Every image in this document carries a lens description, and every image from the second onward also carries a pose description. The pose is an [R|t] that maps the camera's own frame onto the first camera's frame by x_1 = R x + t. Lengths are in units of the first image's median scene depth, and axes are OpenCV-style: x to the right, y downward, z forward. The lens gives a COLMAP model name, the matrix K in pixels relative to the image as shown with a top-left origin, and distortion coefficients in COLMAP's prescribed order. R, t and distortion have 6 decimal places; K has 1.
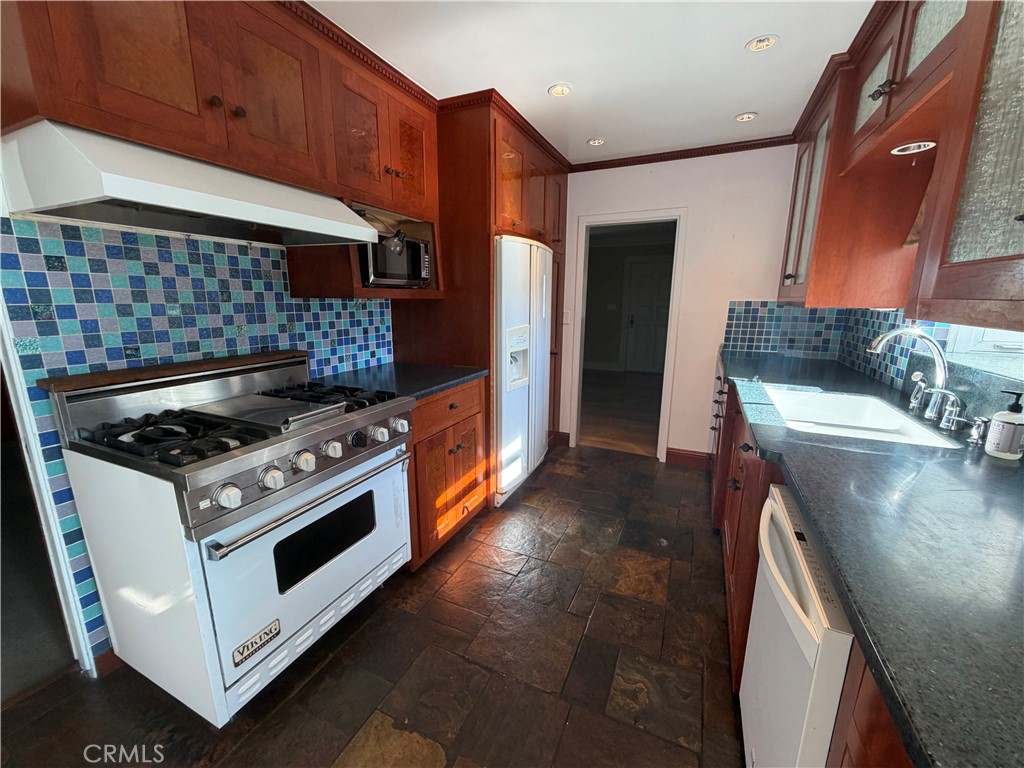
lens RADIAL K [[408.4, 0, 511.6], [0, 408.4, 383.4], [0, 0, 1]] dist [0.000802, 0.000855]
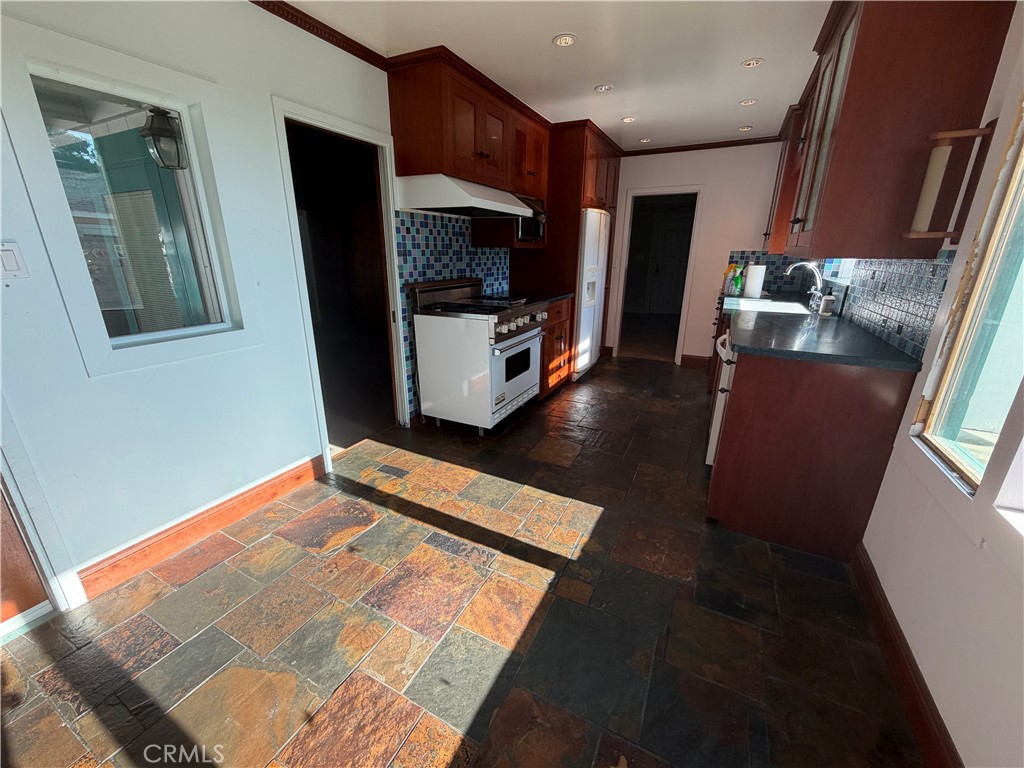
lens RADIAL K [[408.4, 0, 511.2], [0, 408.4, 384.0], [0, 0, 1]] dist [0.000802, 0.000855]
pose [[0.999349, 0.012549, -0.033814, -0.281138], [-0.008817, 0.994077, 0.108317, 0.172974], [0.034973, -0.107948, 0.993541, -0.760045]]
